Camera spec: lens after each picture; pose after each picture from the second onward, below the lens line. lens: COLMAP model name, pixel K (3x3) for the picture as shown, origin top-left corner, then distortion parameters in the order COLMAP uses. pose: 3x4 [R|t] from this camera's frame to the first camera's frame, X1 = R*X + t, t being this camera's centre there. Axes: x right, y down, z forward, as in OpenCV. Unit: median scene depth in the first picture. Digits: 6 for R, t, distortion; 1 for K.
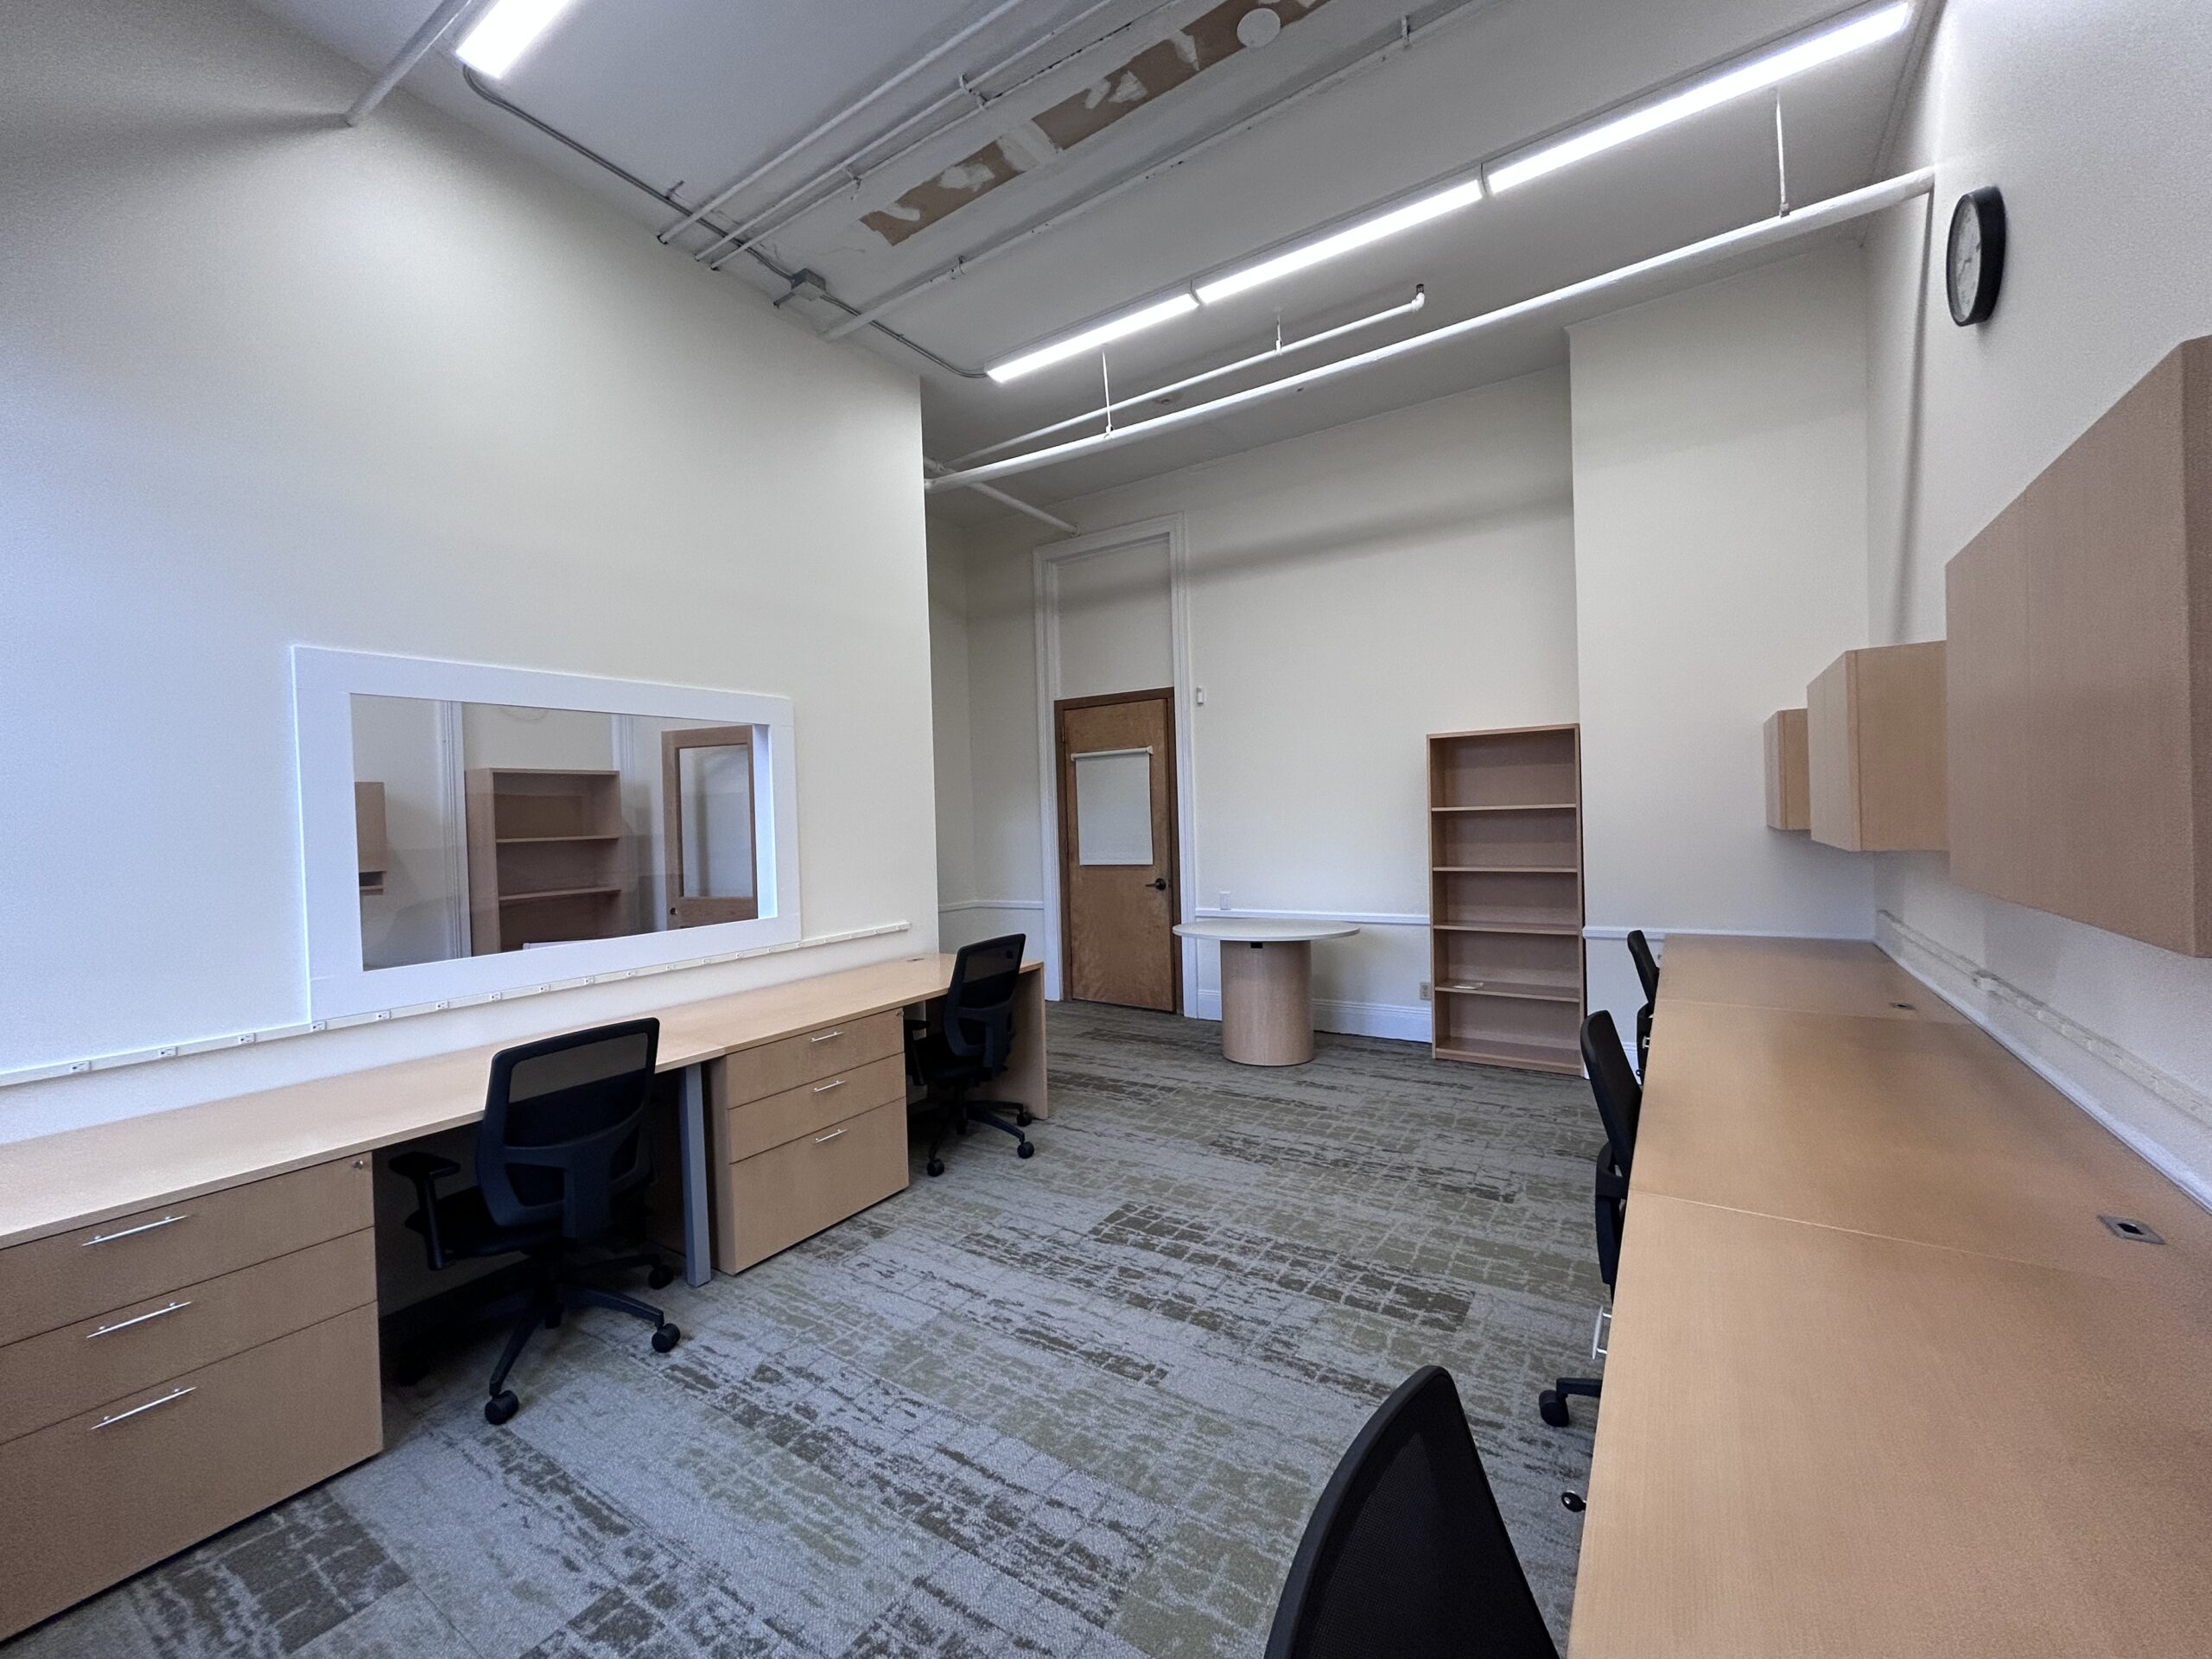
lens RADIAL K [[887.7, 0, 1110.8], [0, 887.7, 828.2], [0, 0, 1]] dist [-0.001547, 0.000796]
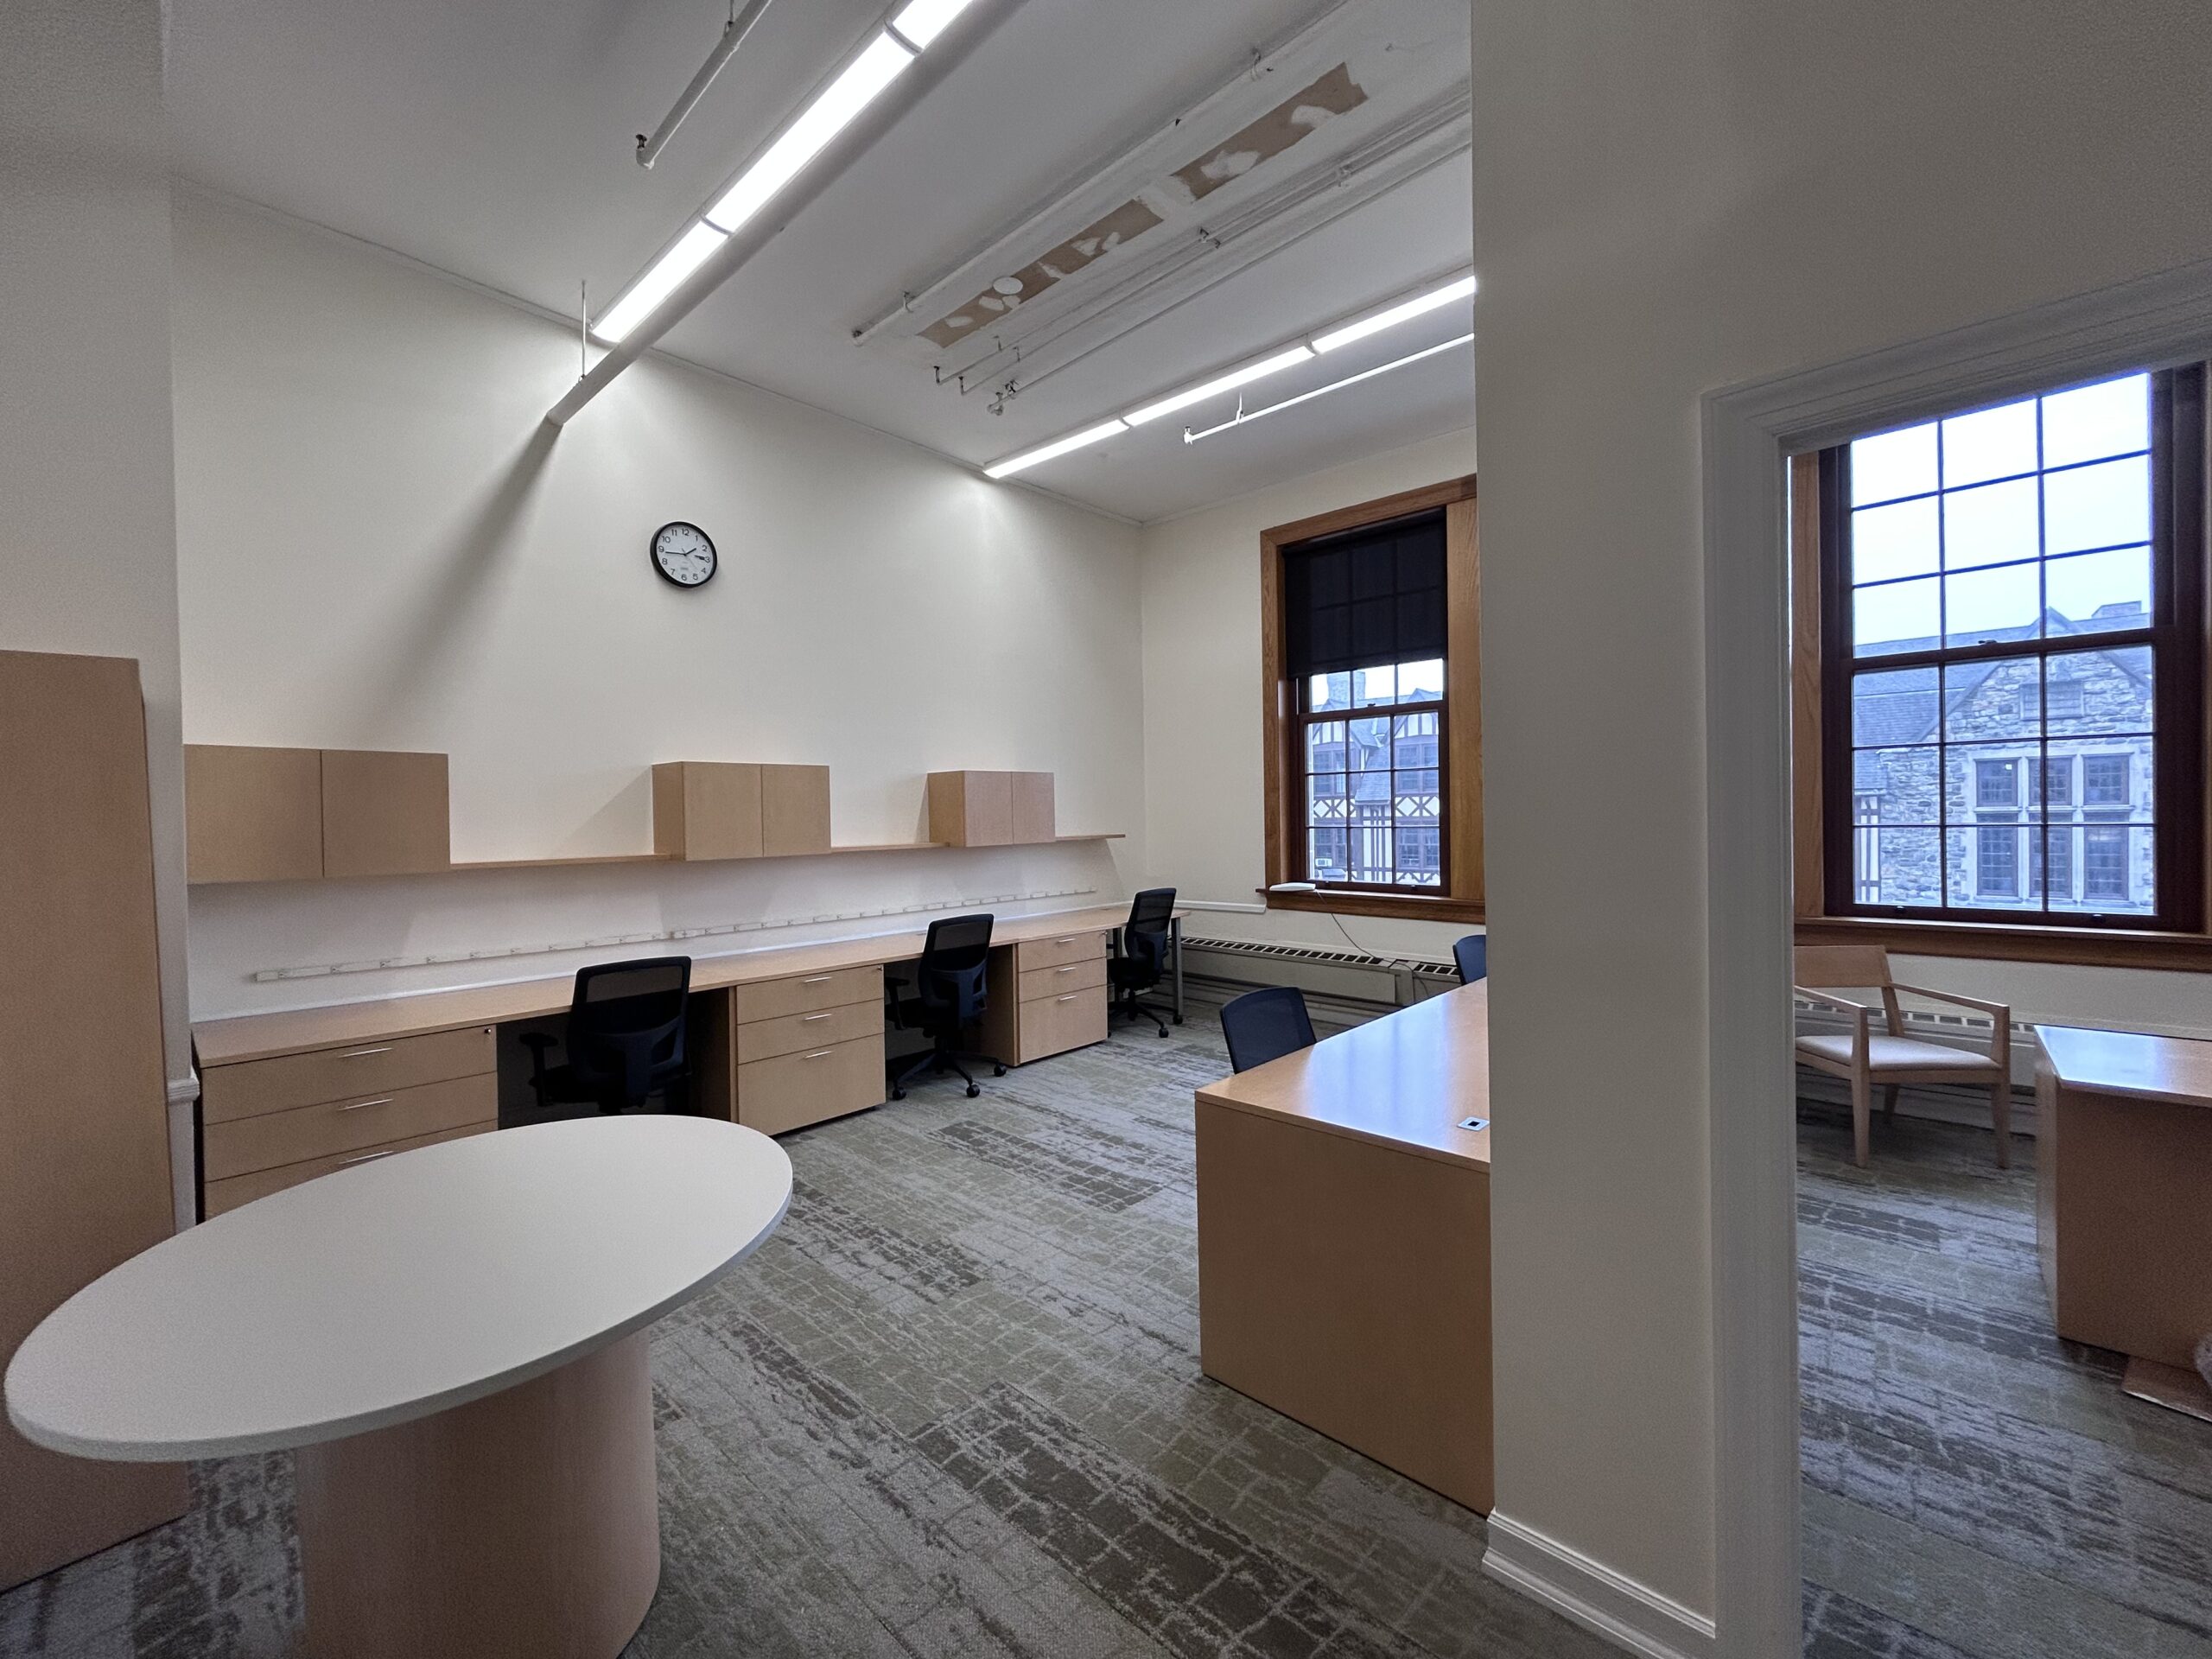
lens RADIAL K [[887.7, 0, 1099.6], [0, 887.7, 826.5], [0, 0, 1]] dist [-0.001547, 0.000796]
pose [[-0.983846, 0.047861, 0.172502, -0.162261], [0.051746, 0.998496, 0.018095, -0.032934], [-0.171377, 0.026729, -0.984843, 2.091080]]
